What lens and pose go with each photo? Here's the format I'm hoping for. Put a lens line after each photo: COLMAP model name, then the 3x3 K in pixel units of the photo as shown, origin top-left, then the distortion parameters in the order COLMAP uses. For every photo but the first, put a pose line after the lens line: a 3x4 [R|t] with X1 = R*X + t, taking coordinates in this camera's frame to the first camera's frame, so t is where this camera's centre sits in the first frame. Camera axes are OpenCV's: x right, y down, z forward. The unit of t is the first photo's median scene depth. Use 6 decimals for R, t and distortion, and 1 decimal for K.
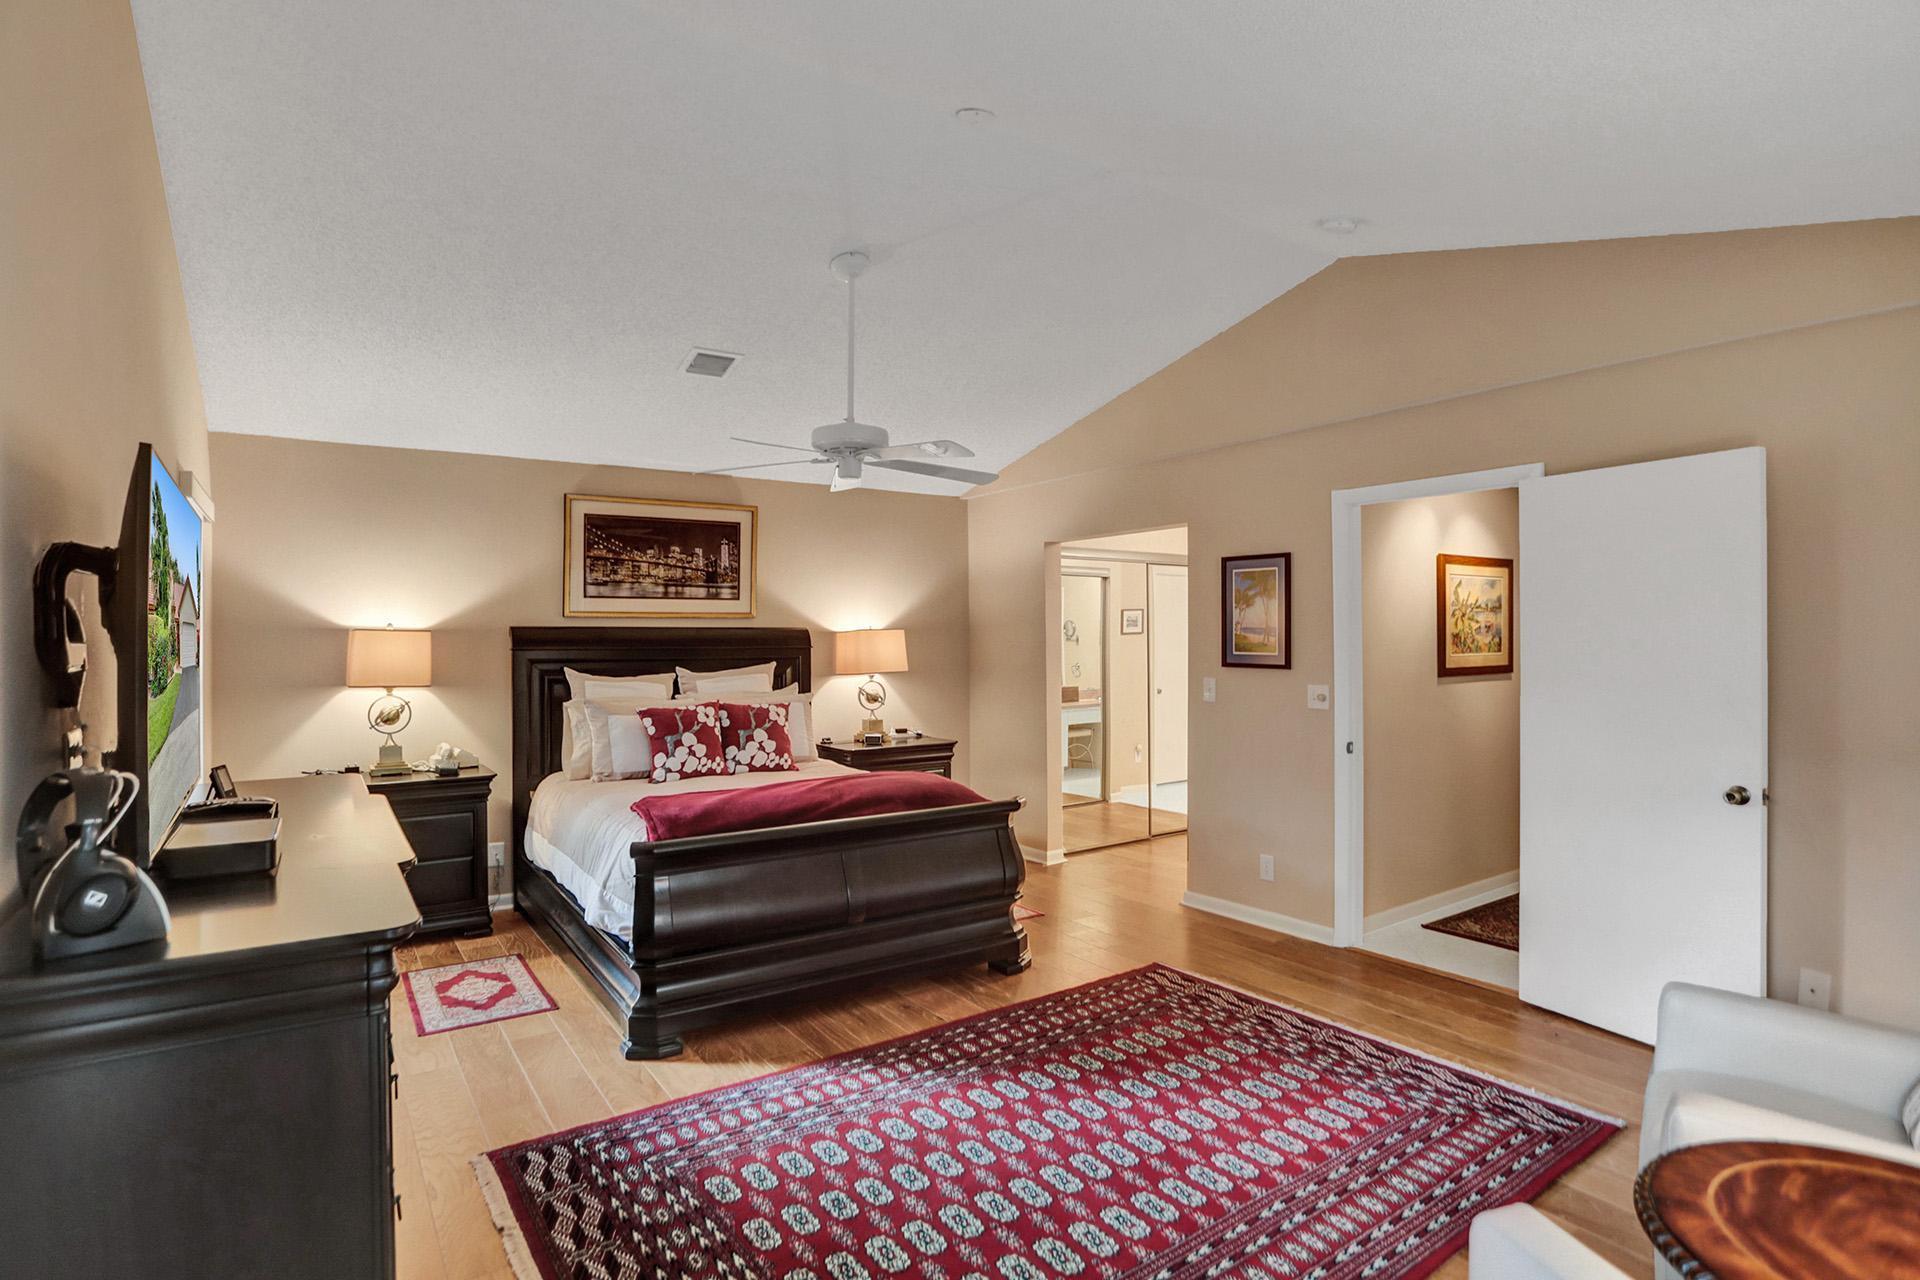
lens RADIAL K [[960.4, 0, 946.7], [0, 960.4, 636.6], [0, 0, 1]] dist [-0.069807, 0.032607]
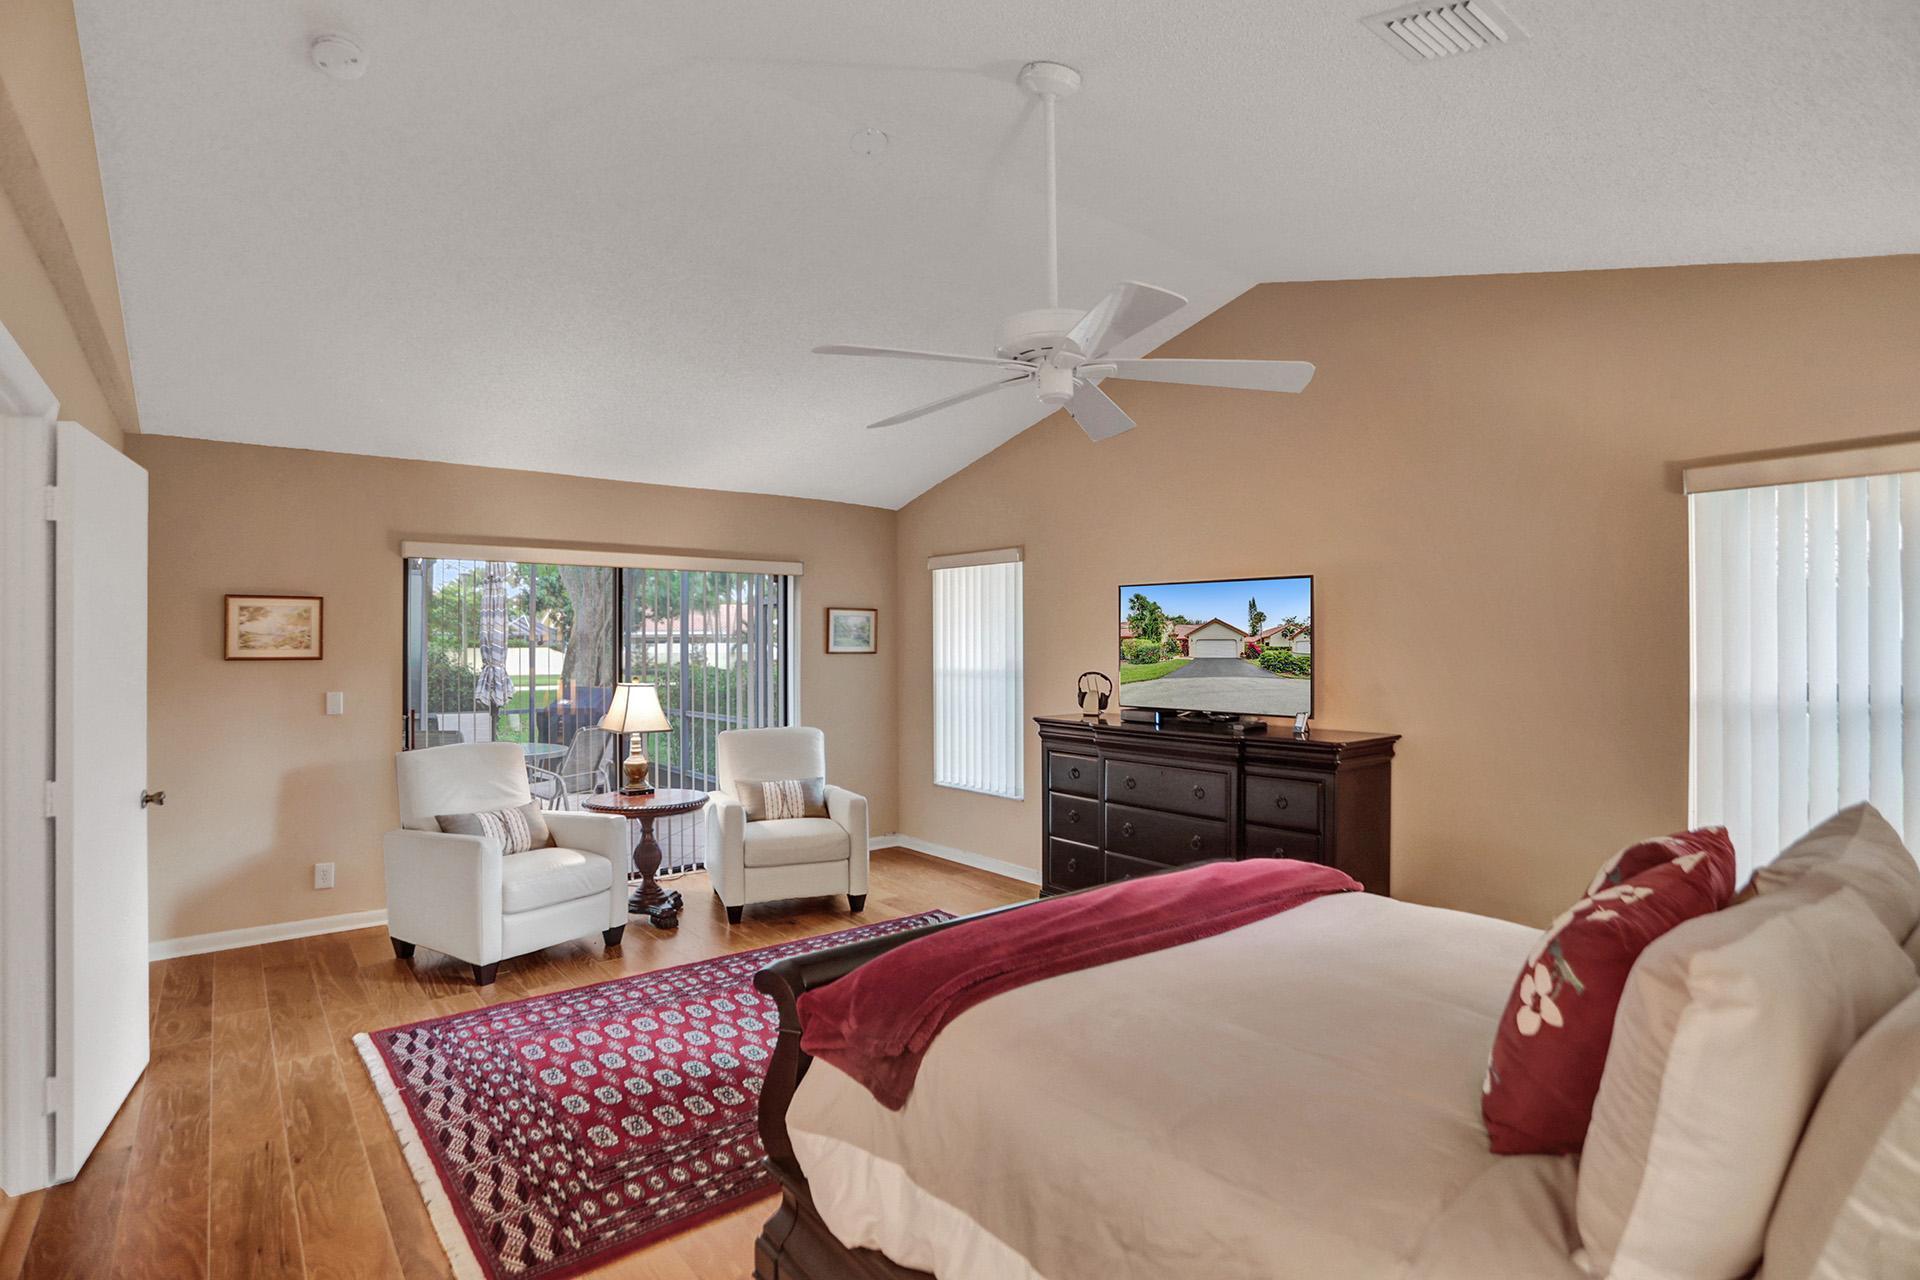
lens RADIAL K [[960.4, 0, 946.7], [0, 960.4, 636.6], [0, 0, 1]] dist [-0.069807, 0.032607]
pose [[-0.997299, 0.004052, -0.073333, 0.024993], [0.004079, 0.999992, -0.000221, -0.007780], [0.073332, -0.000520, -0.997307, 2.031364]]
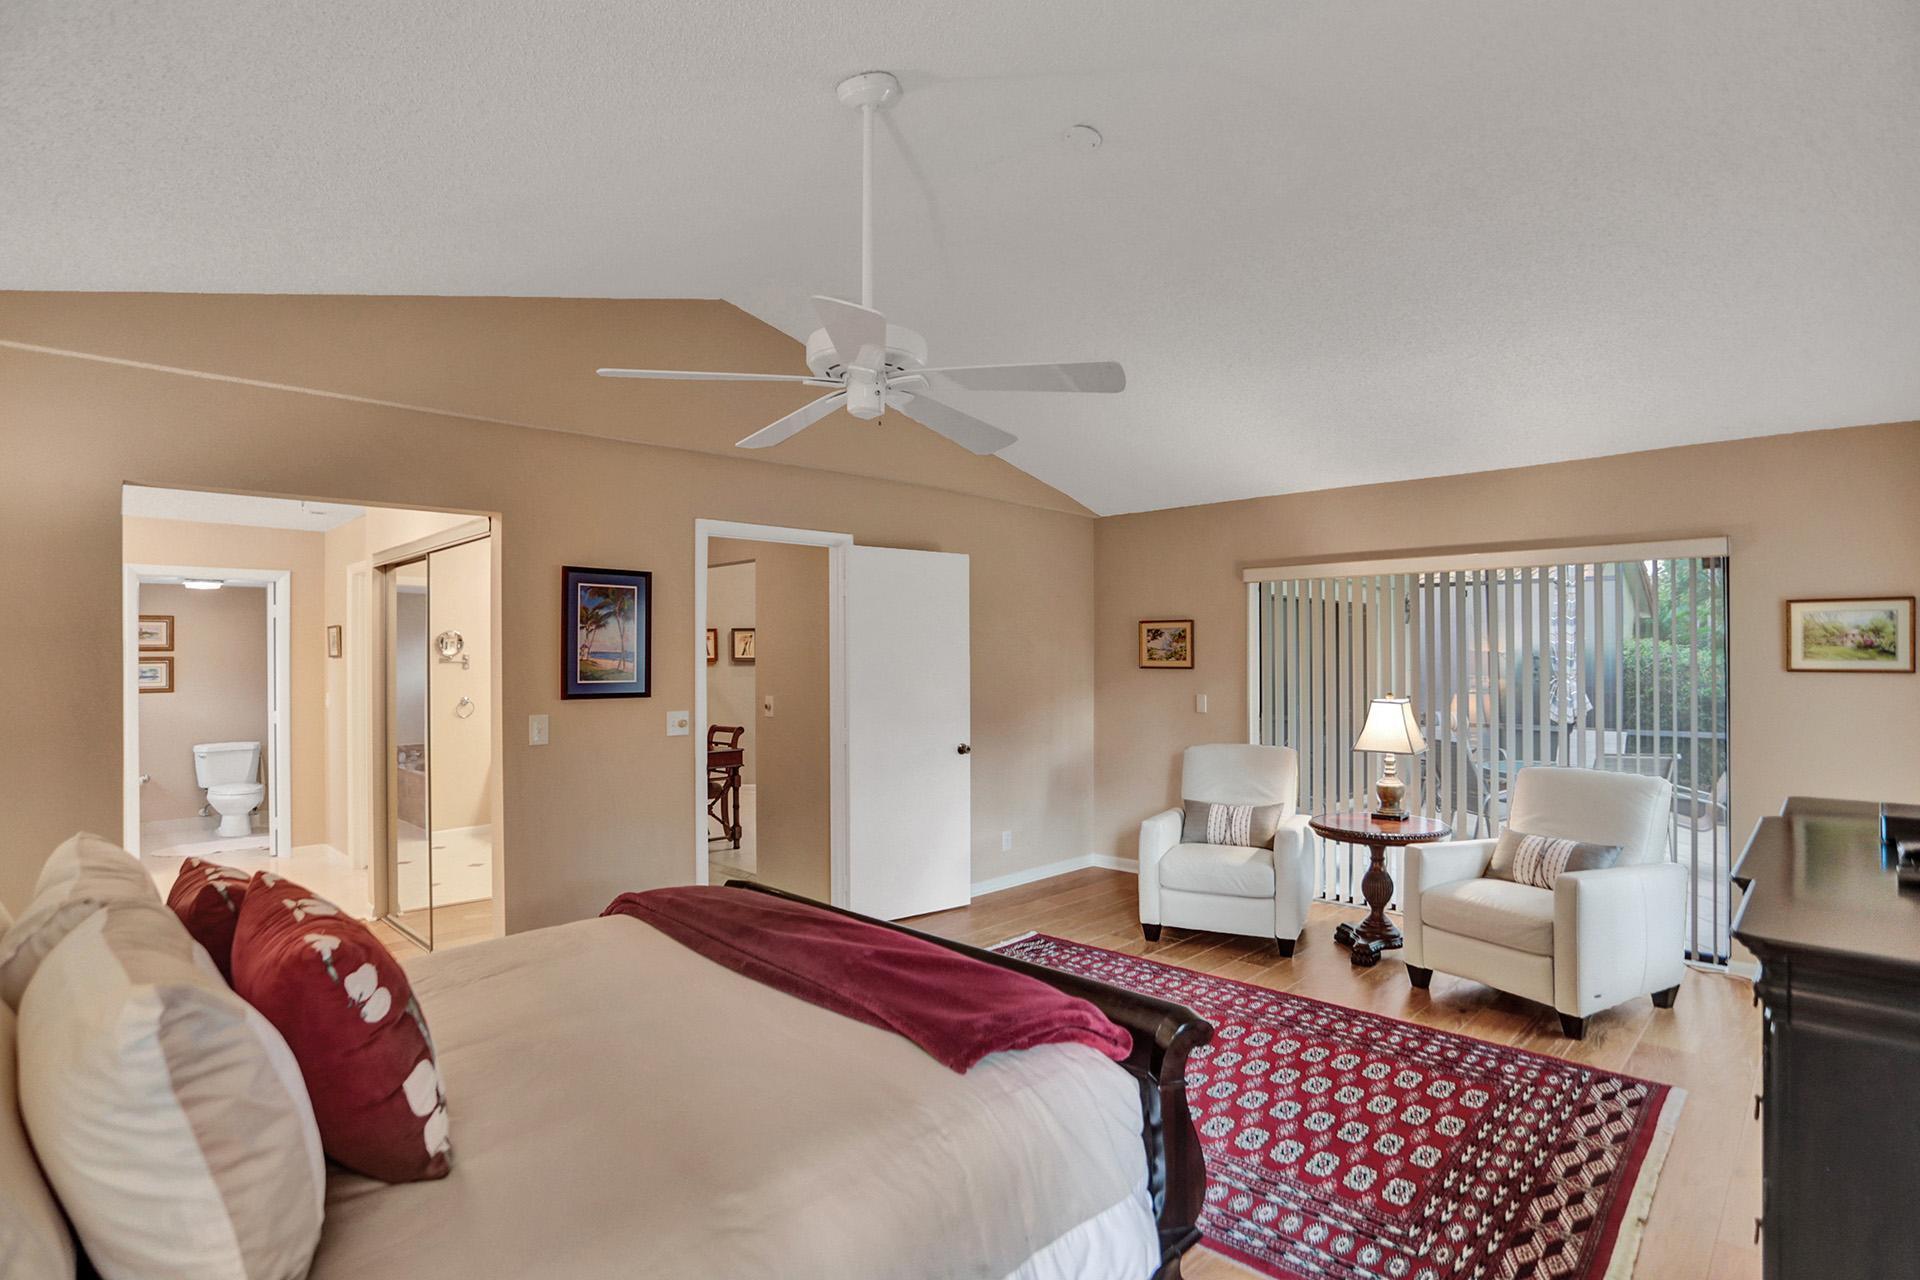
lens RADIAL K [[960.4, 0, 946.7], [0, 960.4, 636.6], [0, 0, 1]] dist [-0.069807, 0.032607]
pose [[-0.193135, 0.023252, 0.980897, -0.917478], [0.008584, 0.999721, -0.022008, -0.002660], [-0.981135, 0.004169, -0.193281, 1.330113]]
